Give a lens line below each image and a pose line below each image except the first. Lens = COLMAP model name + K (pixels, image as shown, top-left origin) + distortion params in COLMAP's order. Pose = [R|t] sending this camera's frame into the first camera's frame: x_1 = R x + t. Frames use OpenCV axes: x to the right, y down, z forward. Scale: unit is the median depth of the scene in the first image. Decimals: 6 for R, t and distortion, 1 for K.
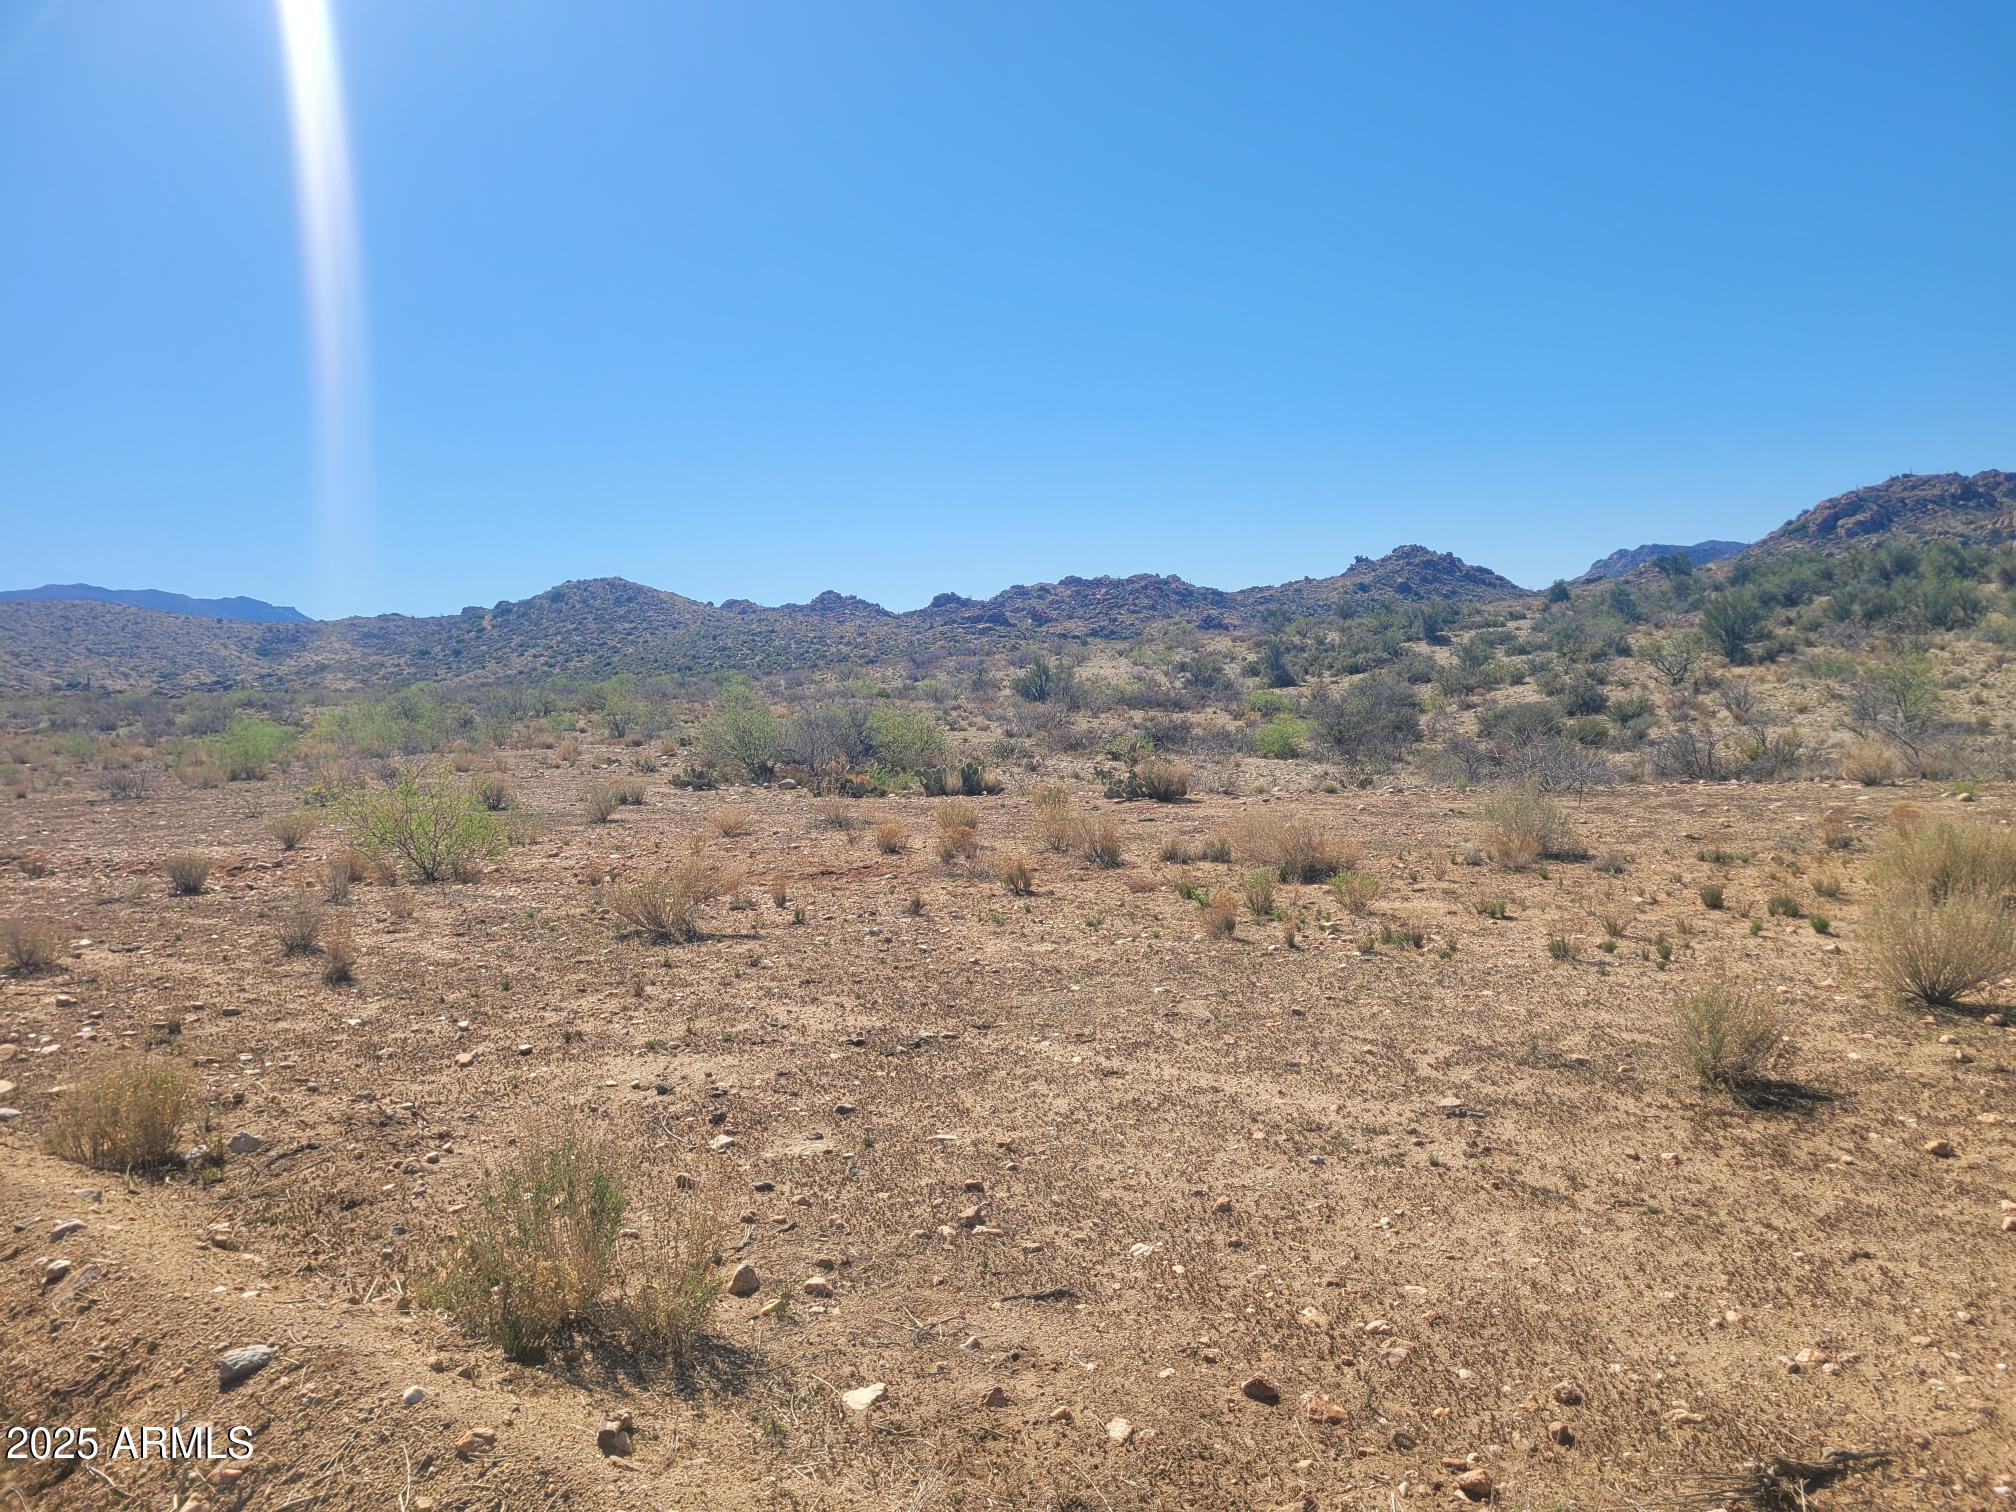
lens RADIAL K [[1503.0, 0, 1035.0], [0, 1503.0, 780.5], [0, 0, 1]] dist [0.068324, -0.067708]
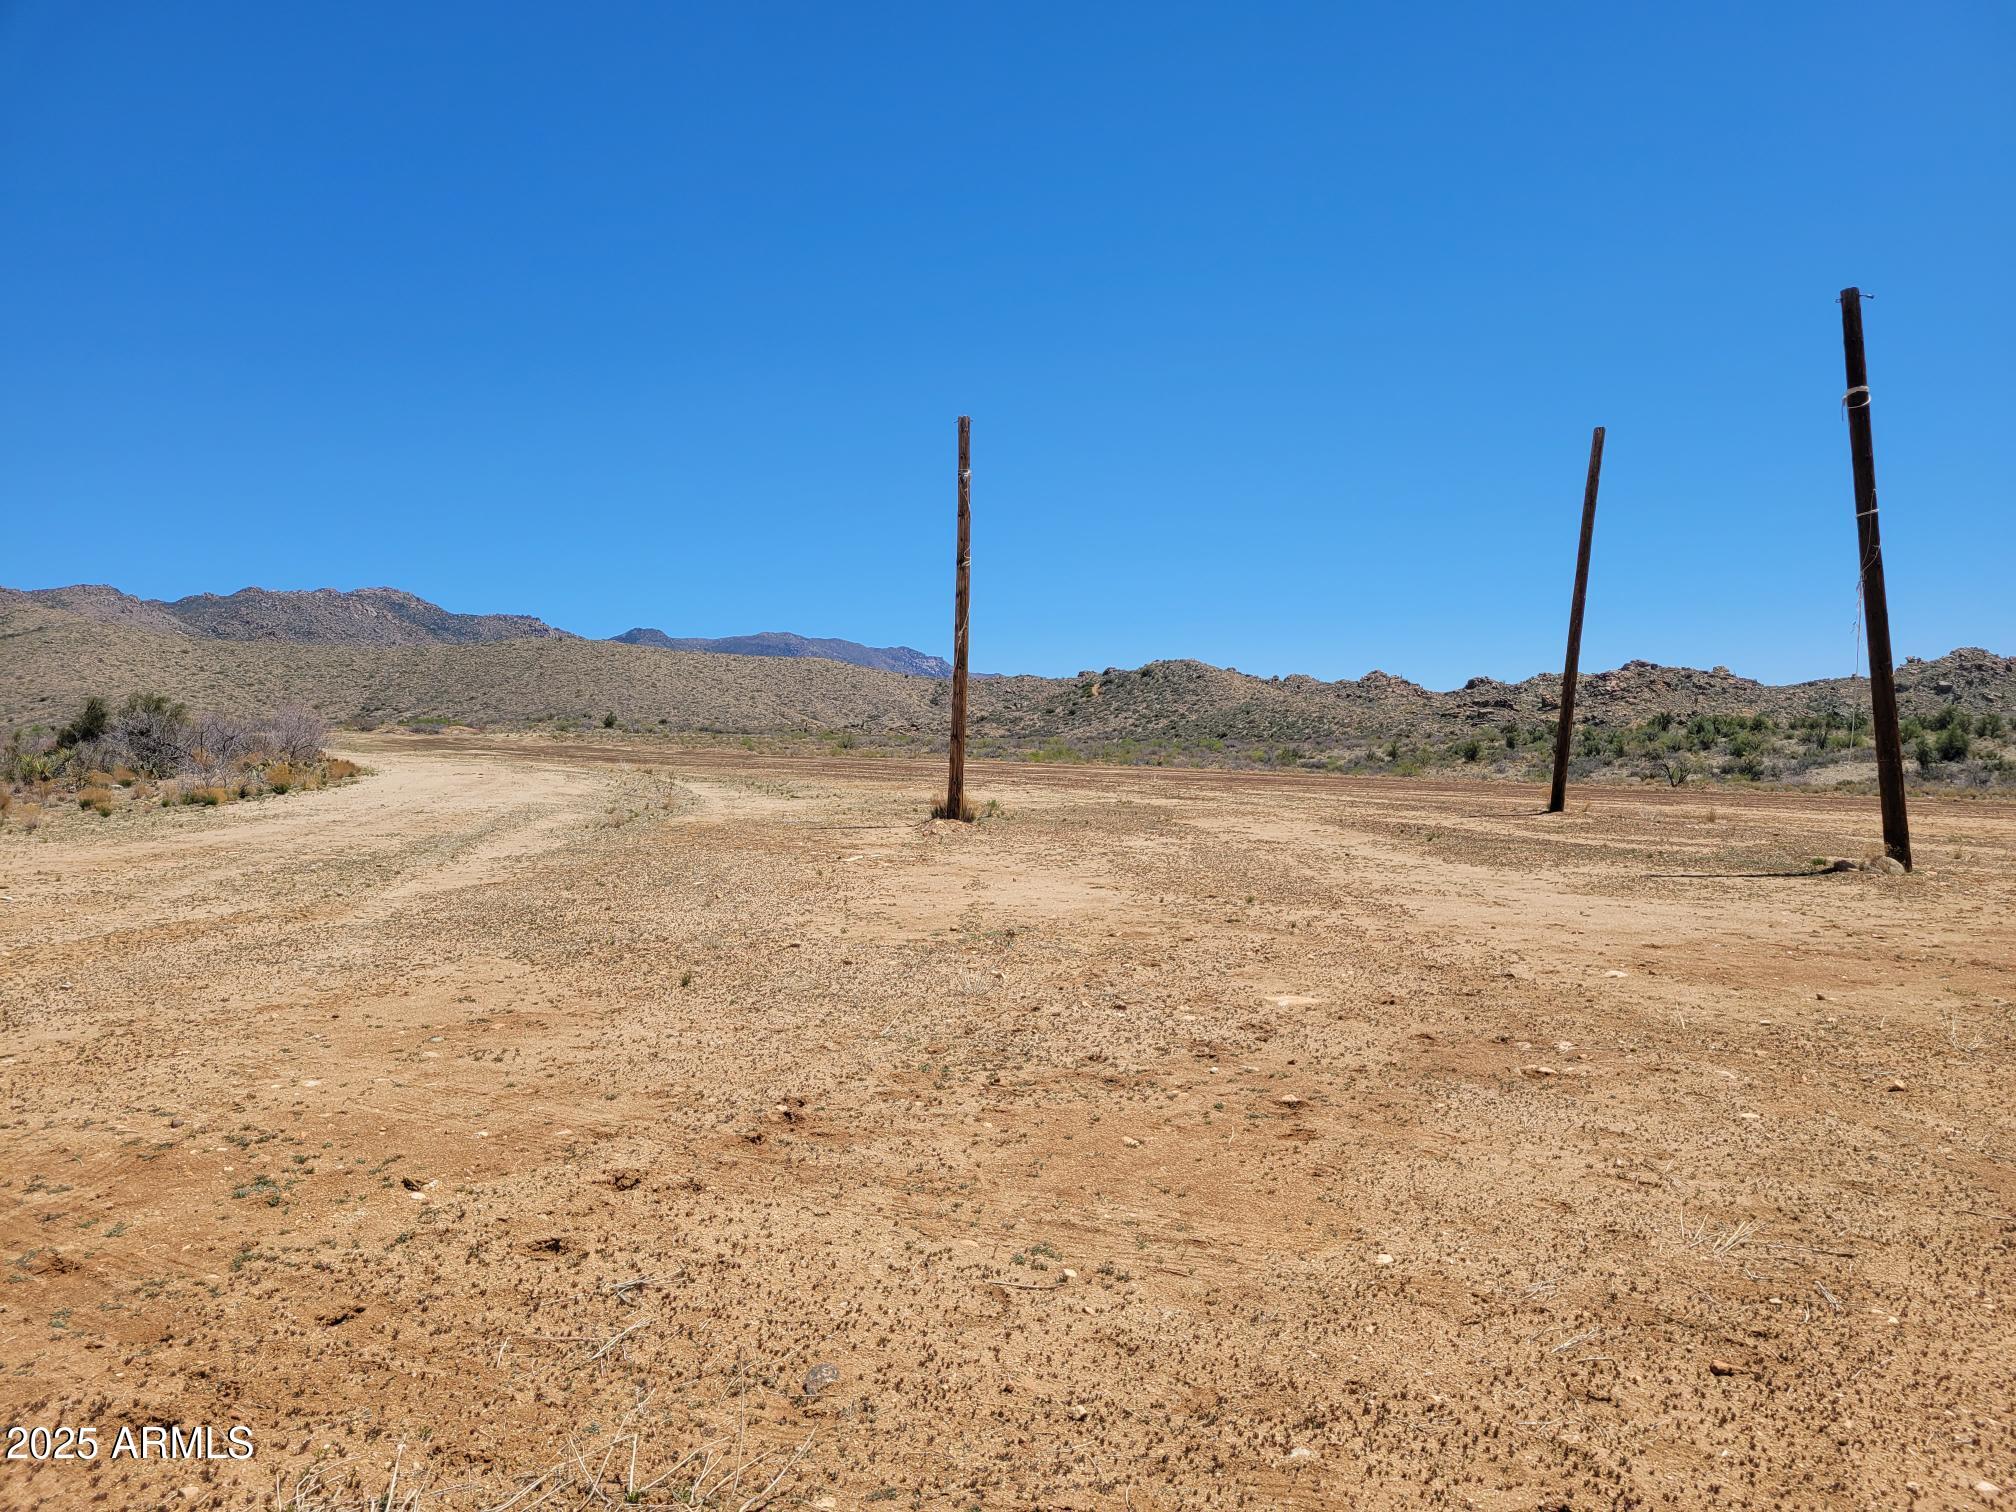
lens RADIAL K [[1503.0, 0, 1026.7], [0, 1503.0, 756.1], [0, 0, 1]] dist [0.068324, -0.067708]
pose [[0.923569, 0.060883, -0.378567, 0.694209], [-0.082510, 0.995740, -0.041155, 0.098304], [0.374449, 0.069245, 0.924659, -1.923852]]
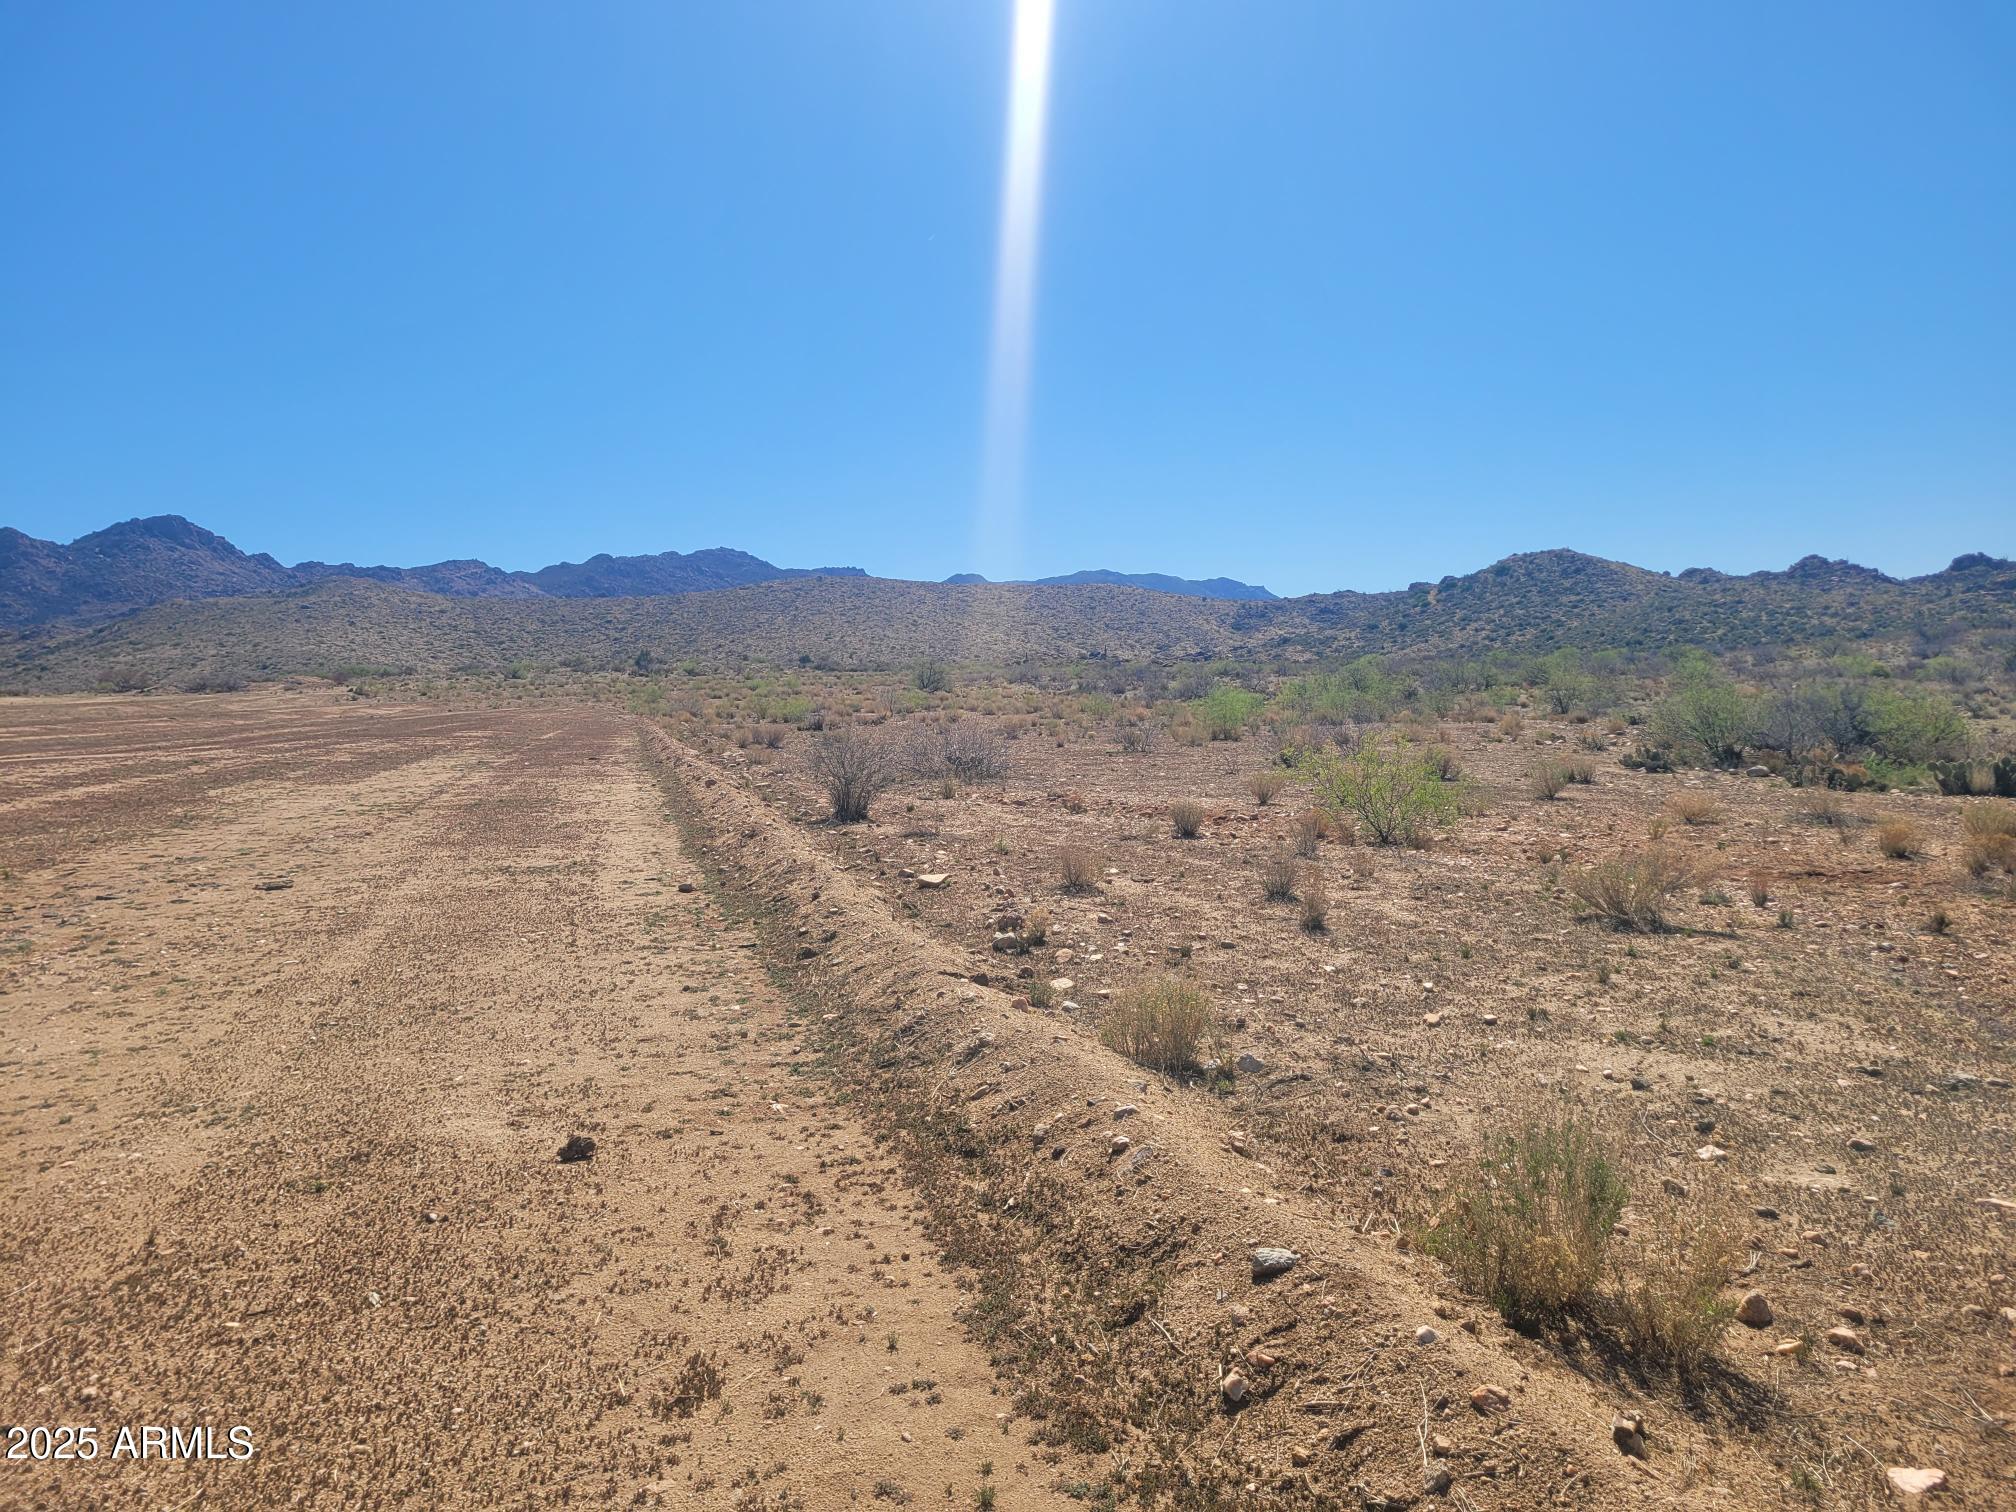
lens RADIAL K [[1503.0, 0, 1015.1], [0, 1503.0, 757.6], [0, 0, 1]] dist [0.068324, -0.067708]
pose [[0.819574, 0.051233, -0.570679, -0.024521], [-0.050008, 0.998590, 0.017831, 0.000864], [0.570788, 0.013925, 0.820980, -0.009666]]
